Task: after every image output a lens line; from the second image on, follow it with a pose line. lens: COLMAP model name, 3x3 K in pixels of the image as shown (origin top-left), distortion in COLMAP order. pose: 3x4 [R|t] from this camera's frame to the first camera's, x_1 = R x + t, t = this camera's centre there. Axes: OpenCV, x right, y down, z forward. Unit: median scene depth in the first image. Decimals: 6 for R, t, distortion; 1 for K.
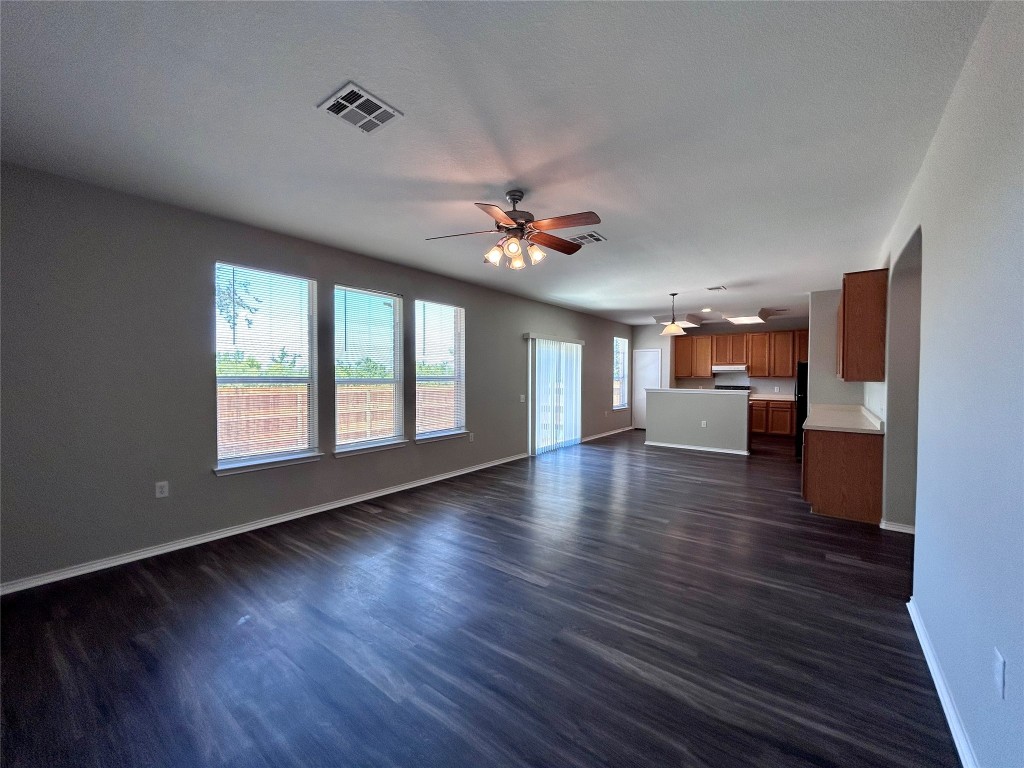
lens RADIAL K [[411.3, 0, 511.8], [0, 411.3, 385.1], [0, 0, 1]] dist [-0.001336, -0.000095]
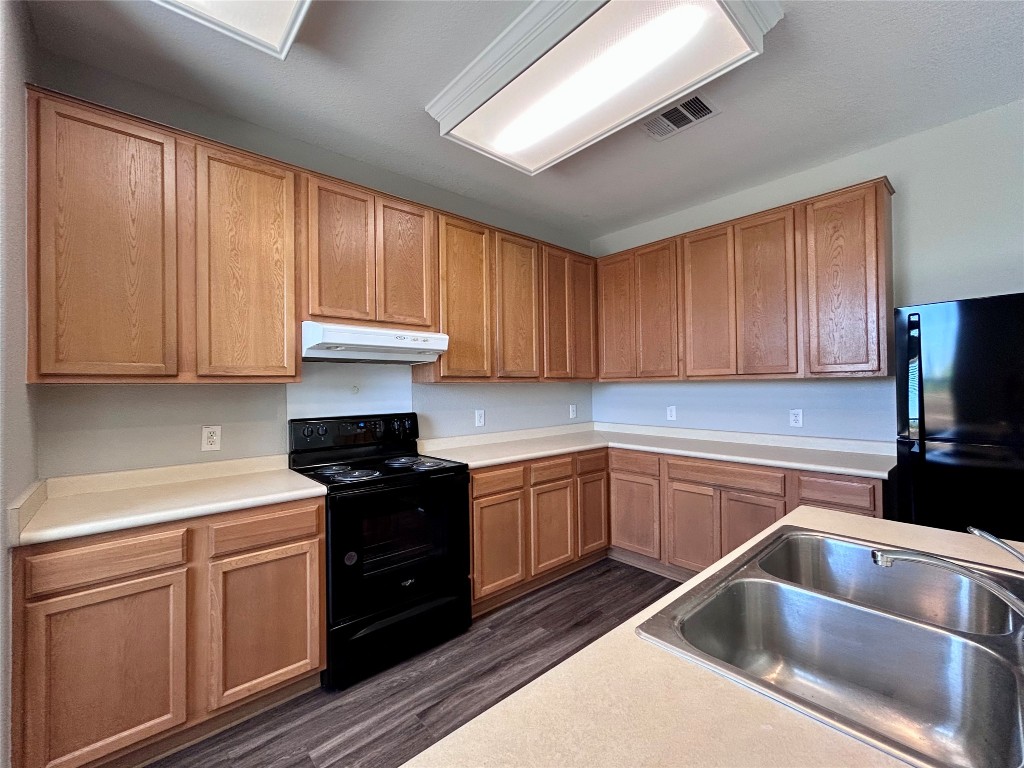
lens RADIAL K [[431.1, 0, 511.6], [0, 431.1, 384.1], [0, 0, 1]] dist [0.002004, 0.000496]
pose [[0.190486, 0.003982, 0.981682, 0.323373], [0.032578, 0.999415, -0.010376, -0.012079], [-0.981149, 0.033958, 0.190245, 0.927819]]
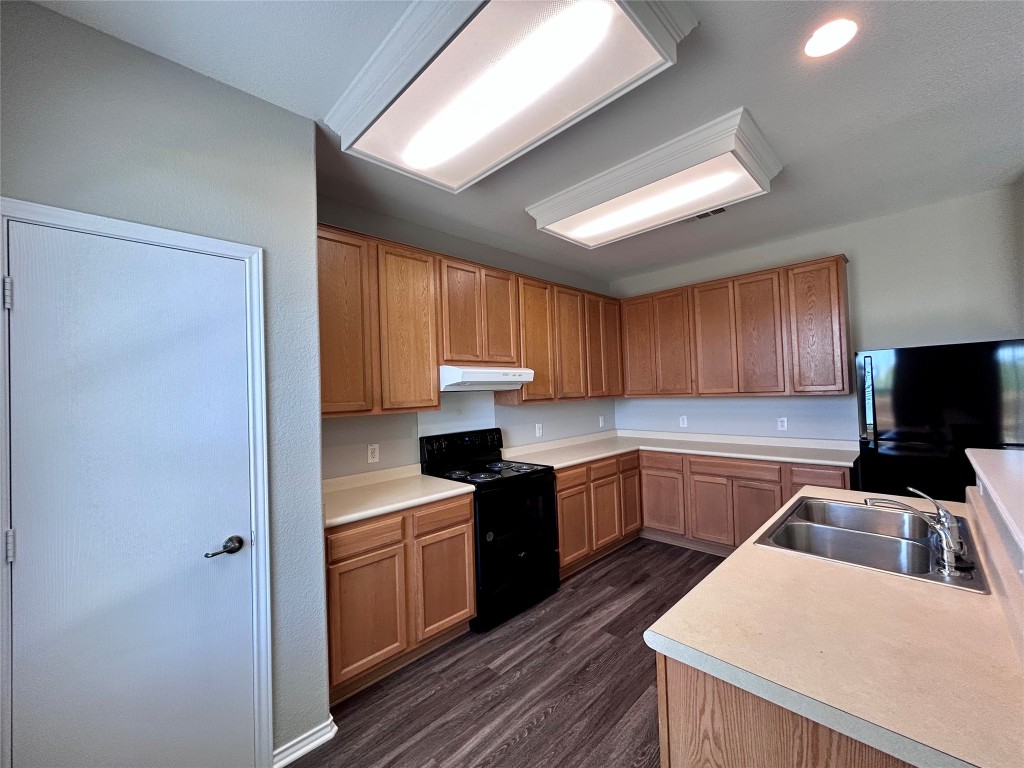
lens RADIAL K [[411.3, 0, 511.8], [0, 411.3, 385.1], [0, 0, 1]] dist [-0.001336, -0.000095]
pose [[0.136503, 0.011432, 0.990574, 0.240765], [0.055938, 0.998249, -0.019229, -0.028252], [-0.989059, 0.058036, 0.135625, 0.987672]]
